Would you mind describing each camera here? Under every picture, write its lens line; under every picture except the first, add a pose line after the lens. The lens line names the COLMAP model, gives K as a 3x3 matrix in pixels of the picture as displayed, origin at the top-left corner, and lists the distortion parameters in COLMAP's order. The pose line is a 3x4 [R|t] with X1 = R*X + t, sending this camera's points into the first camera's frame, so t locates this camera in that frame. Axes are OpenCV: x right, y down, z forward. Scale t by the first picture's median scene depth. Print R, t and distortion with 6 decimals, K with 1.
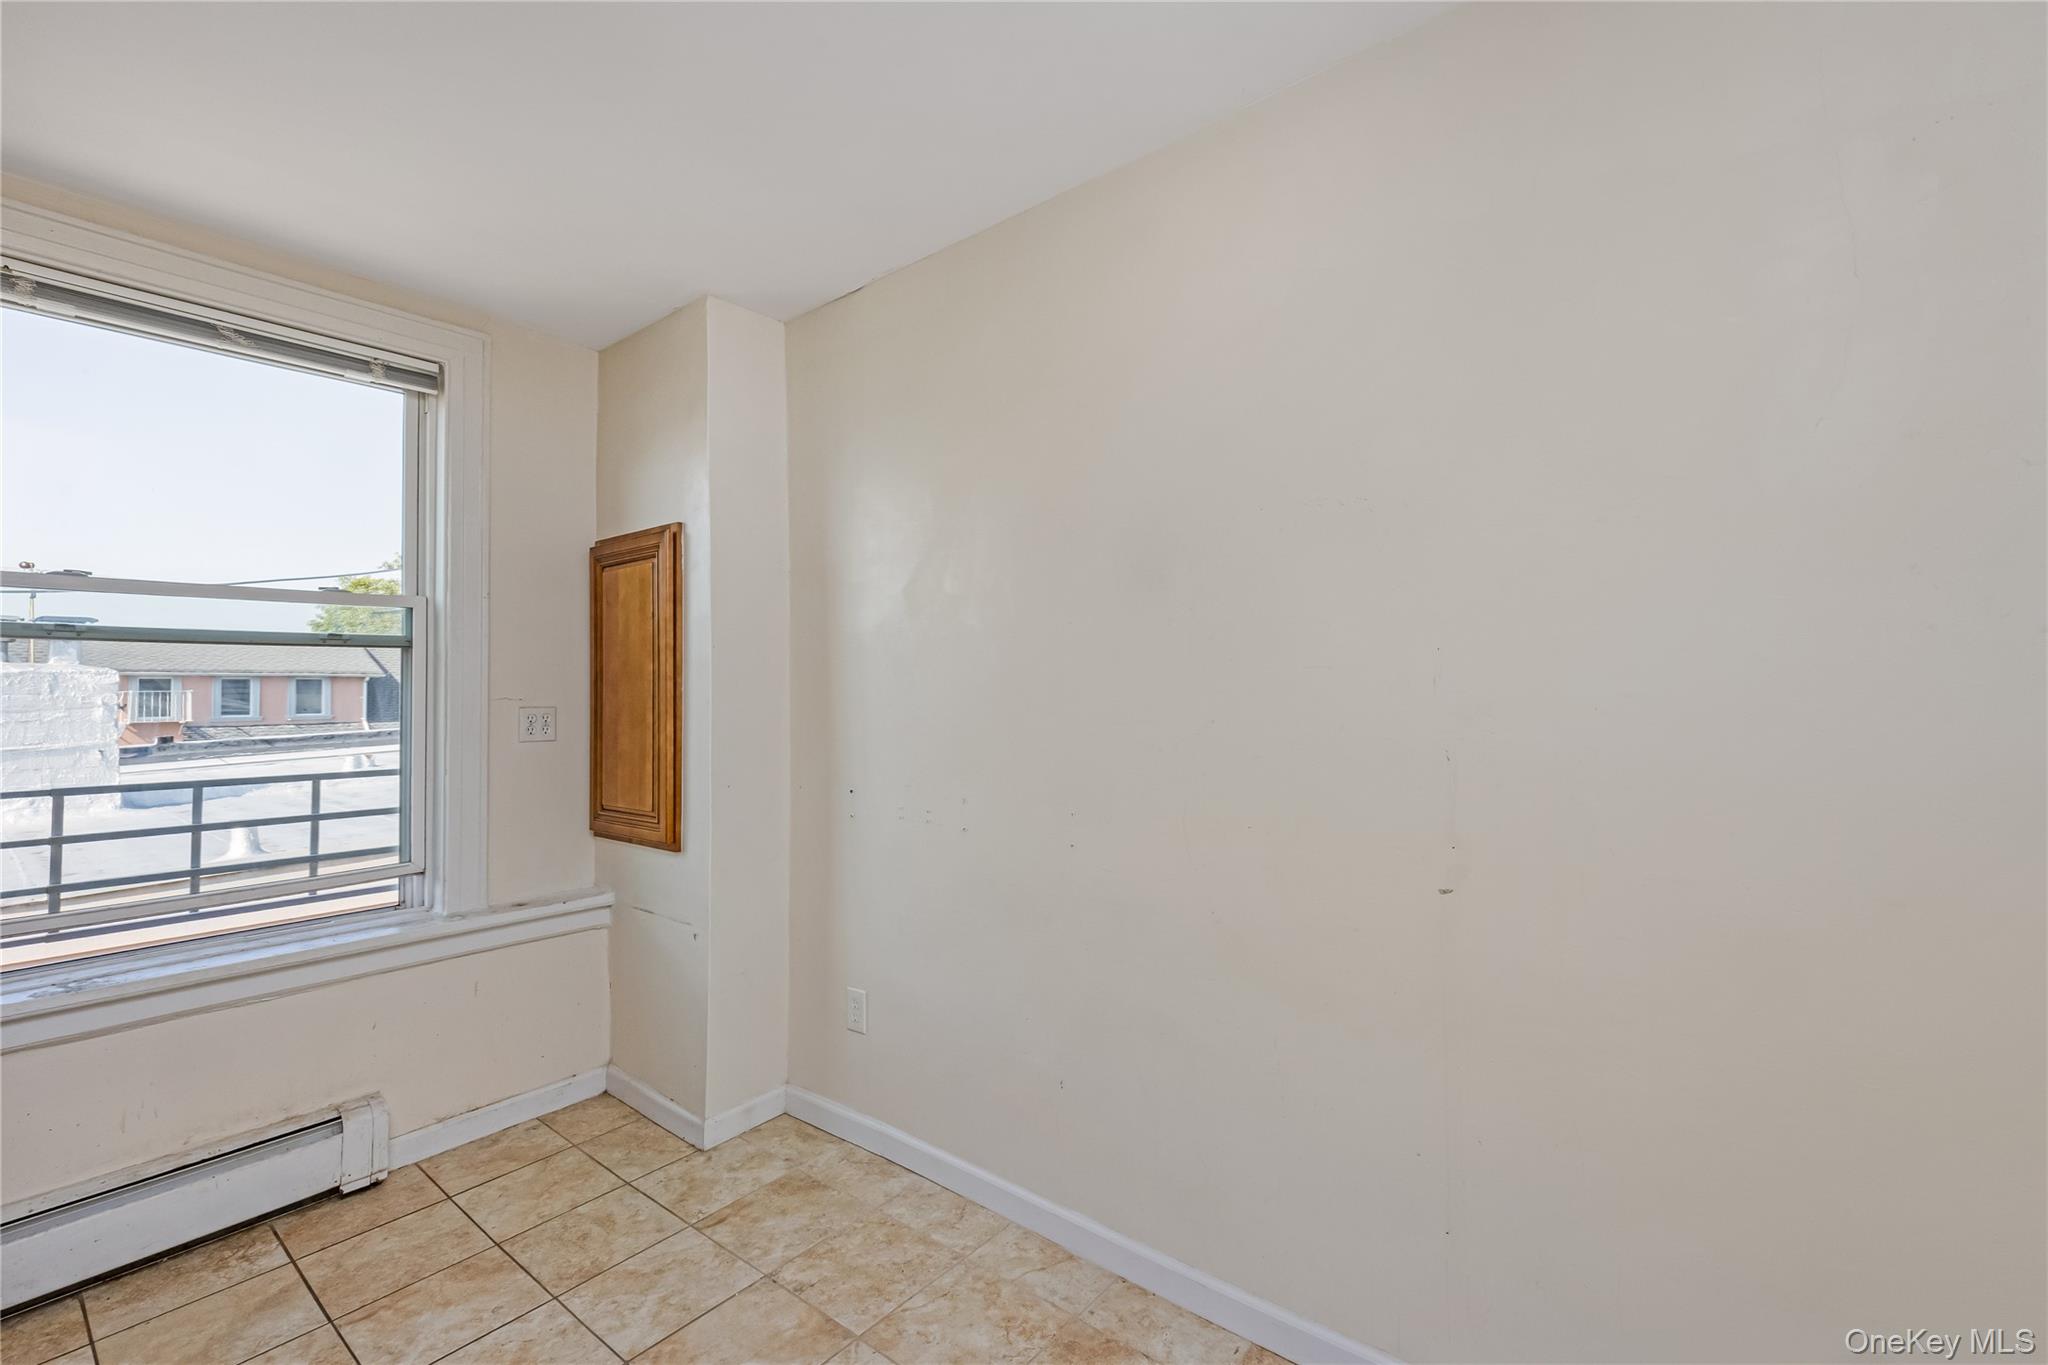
lens RADIAL K [[830.1, 0, 1022.7], [0, 830.1, 684.3], [0, 0, 1]] dist [-0.001435, -0.000878]
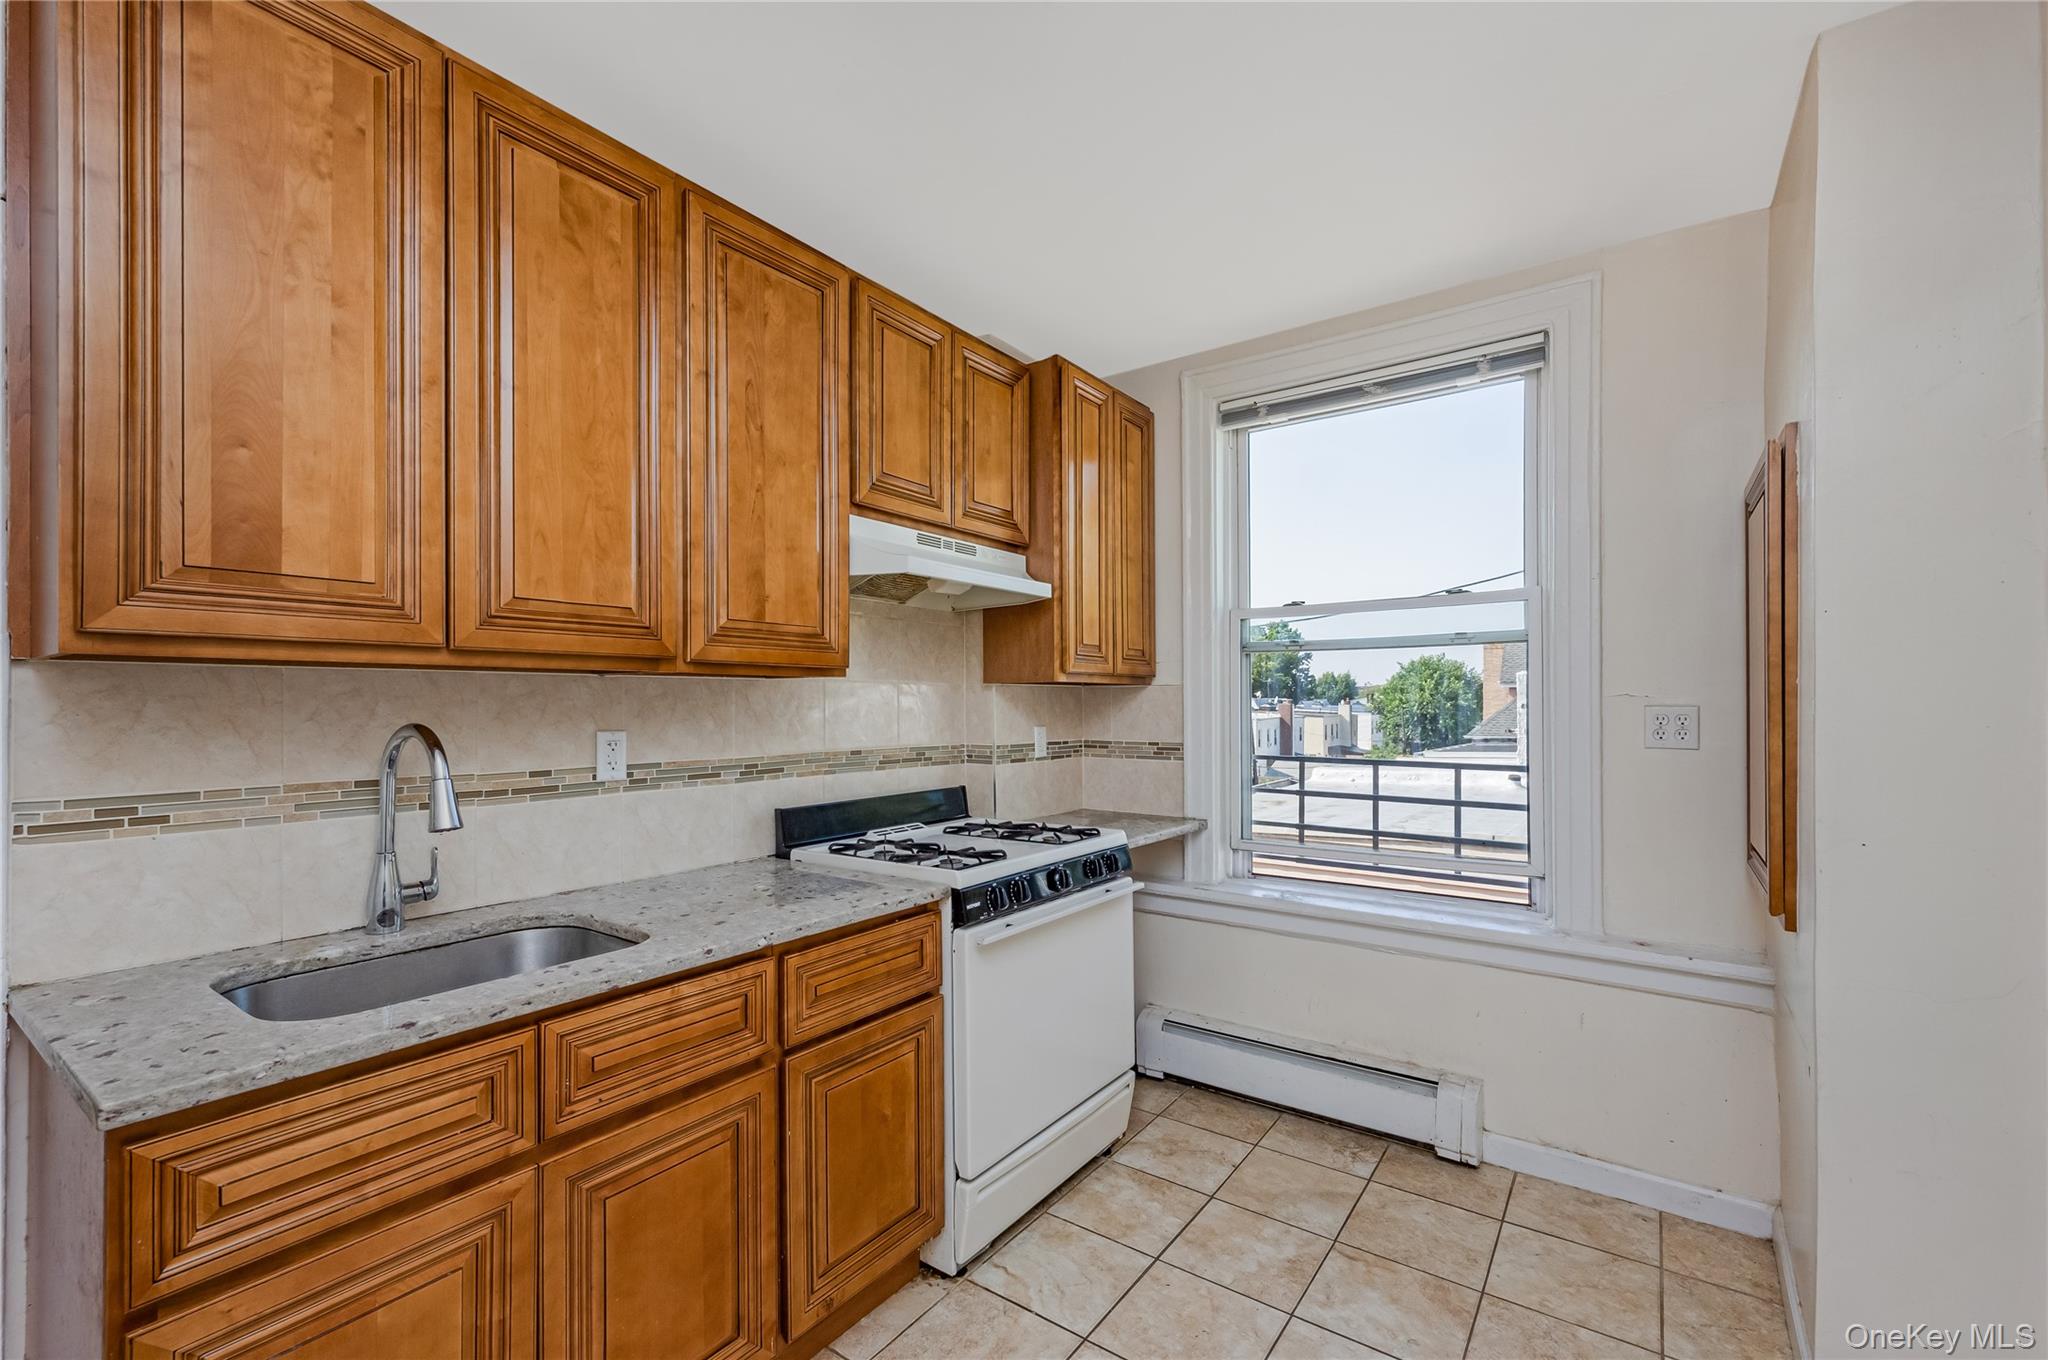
lens RADIAL K [[830.1, 0, 1014.6], [0, 830.1, 701.5], [0, 0, 1]] dist [-0.001435, -0.000878]
pose [[0.080560, 0.010985, -0.996689, 0.186276], [0.009319, 0.999887, 0.011774, 0.010131], [0.996706, -0.010236, 0.080448, 0.351021]]
